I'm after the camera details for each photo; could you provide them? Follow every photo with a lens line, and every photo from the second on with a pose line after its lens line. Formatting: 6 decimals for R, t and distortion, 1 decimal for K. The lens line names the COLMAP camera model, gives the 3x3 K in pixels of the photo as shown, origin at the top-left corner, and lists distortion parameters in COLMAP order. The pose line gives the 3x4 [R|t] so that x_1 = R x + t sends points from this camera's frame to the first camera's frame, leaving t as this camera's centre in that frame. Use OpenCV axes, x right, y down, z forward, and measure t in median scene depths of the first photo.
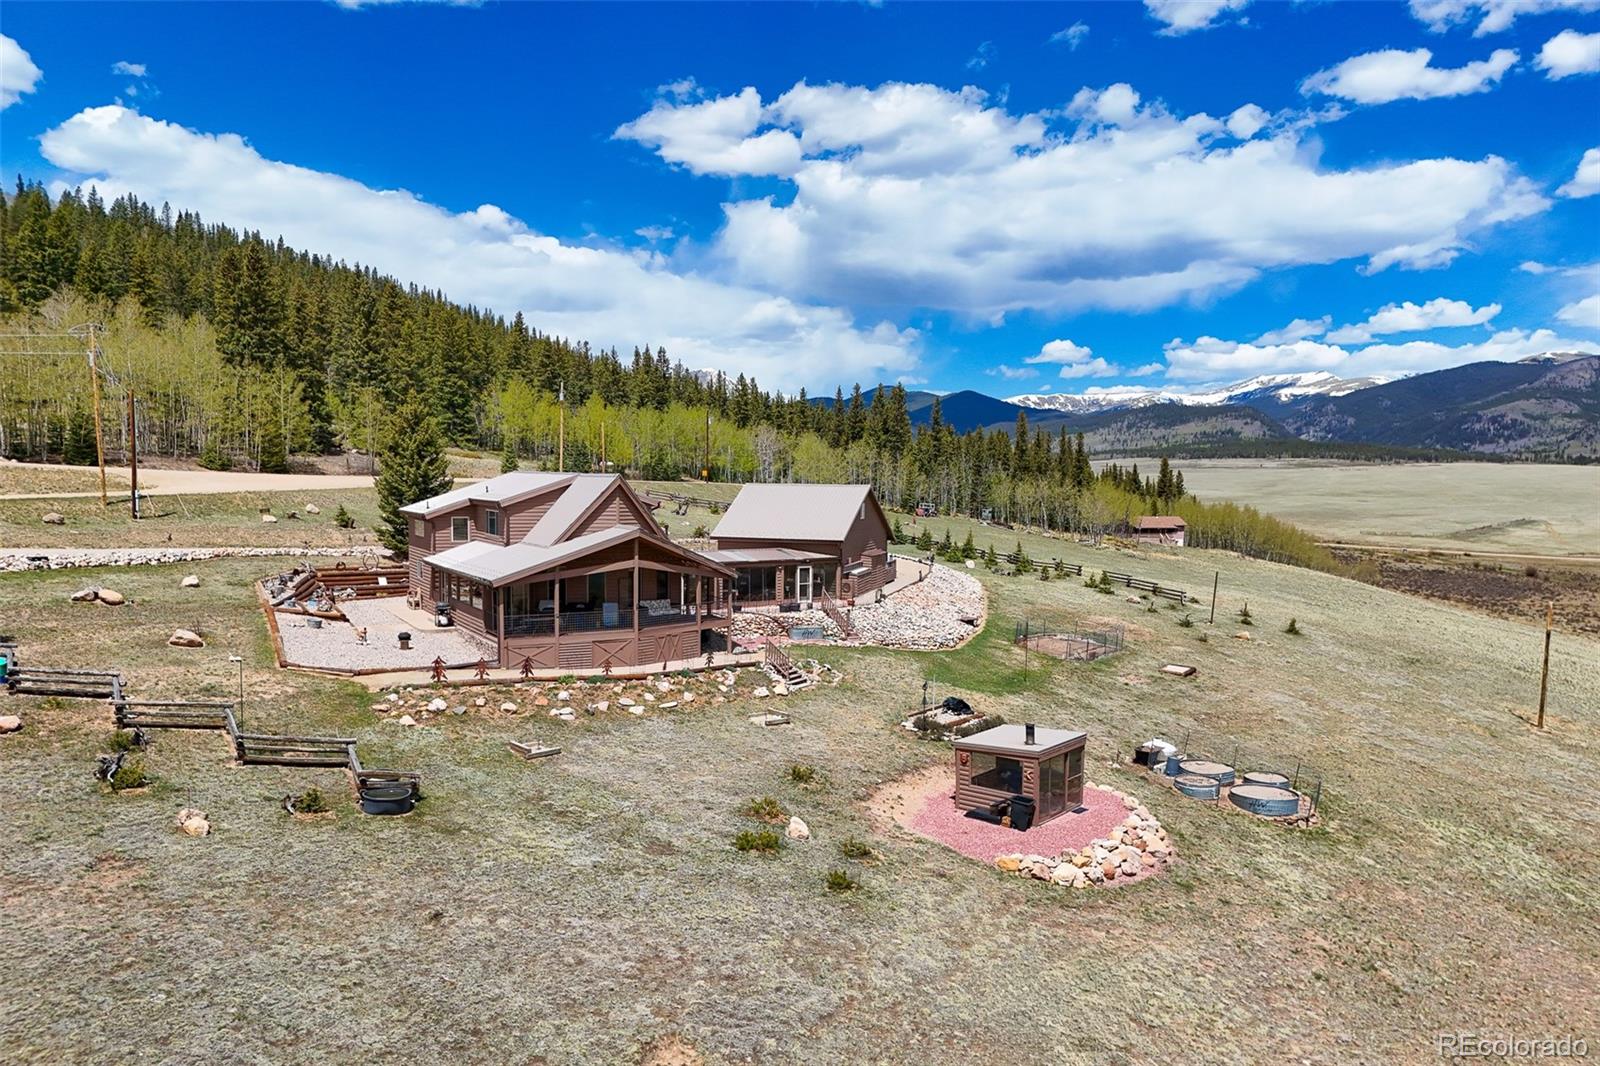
lens RADIAL K [[1196.4, 0, 805.0], [0, 1196.4, 534.4], [0, 0, 1]] dist [0.064995, -0.028138]
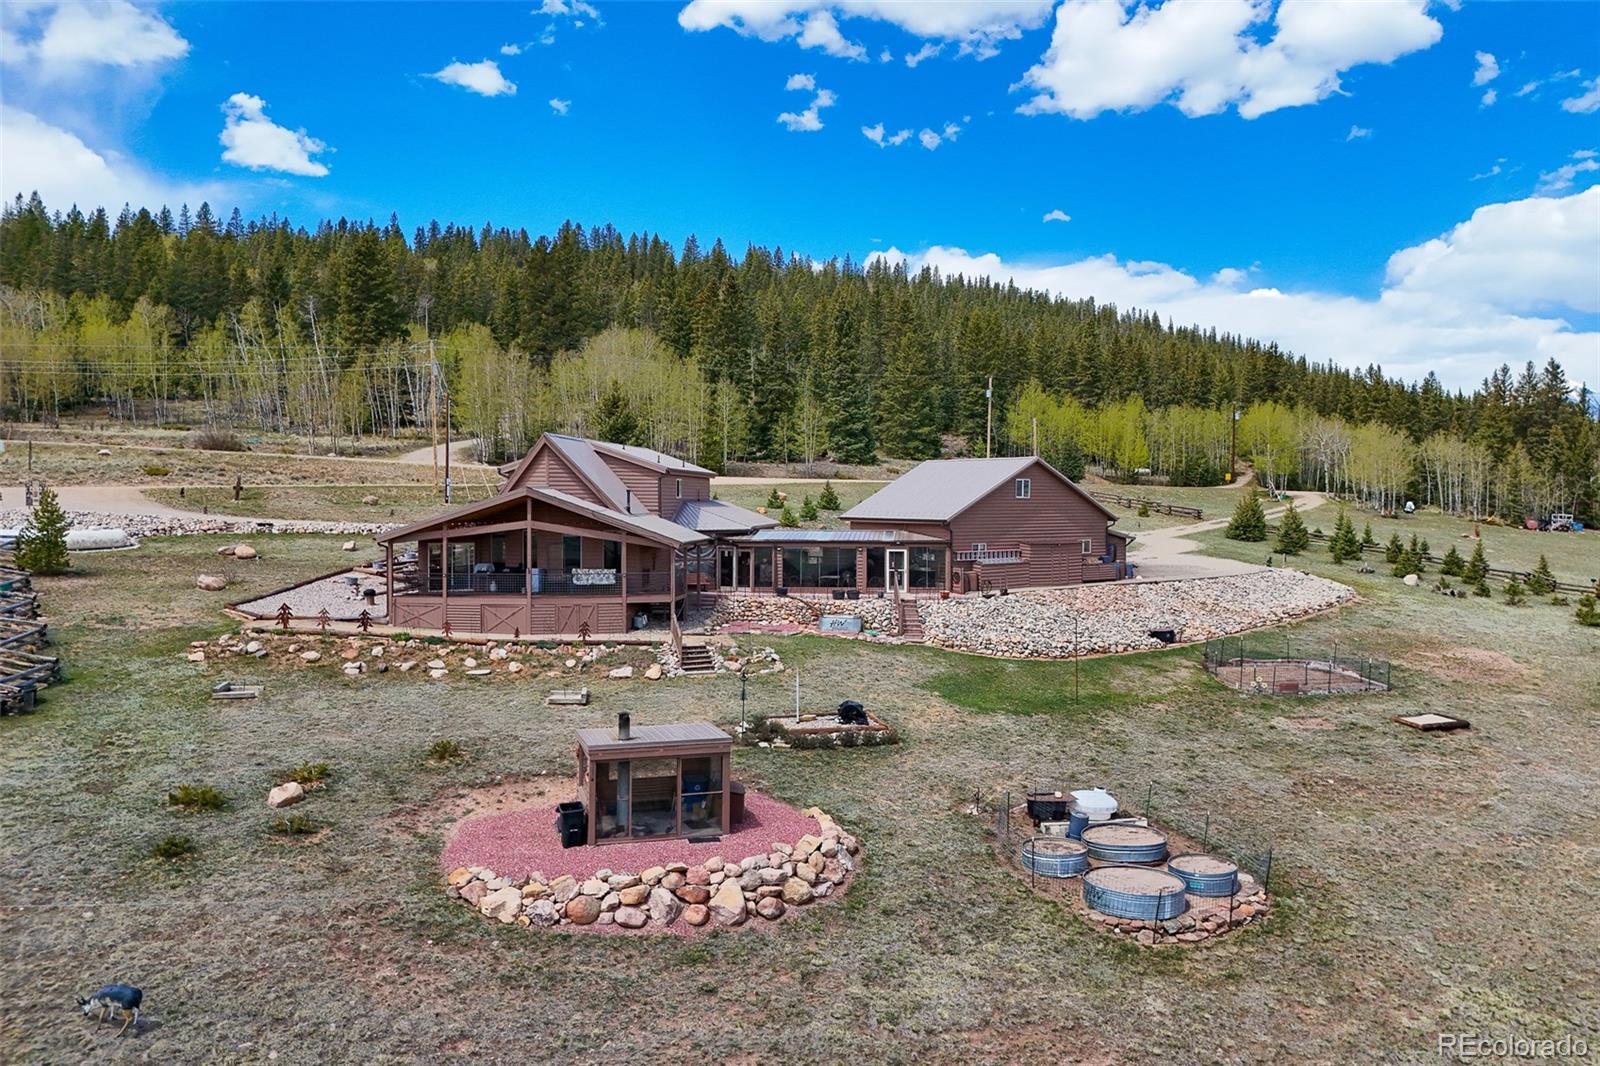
lens RADIAL K [[1196.4, 0, 807.5], [0, 1196.4, 538.8], [0, 0, 1]] dist [0.064995, -0.028138]
pose [[0.807477, 0.011160, -0.589794, 0.459169], [-0.022359, 0.999682, -0.011697, 0.030203], [0.589476, 0.022632, 0.807469, 0.271137]]
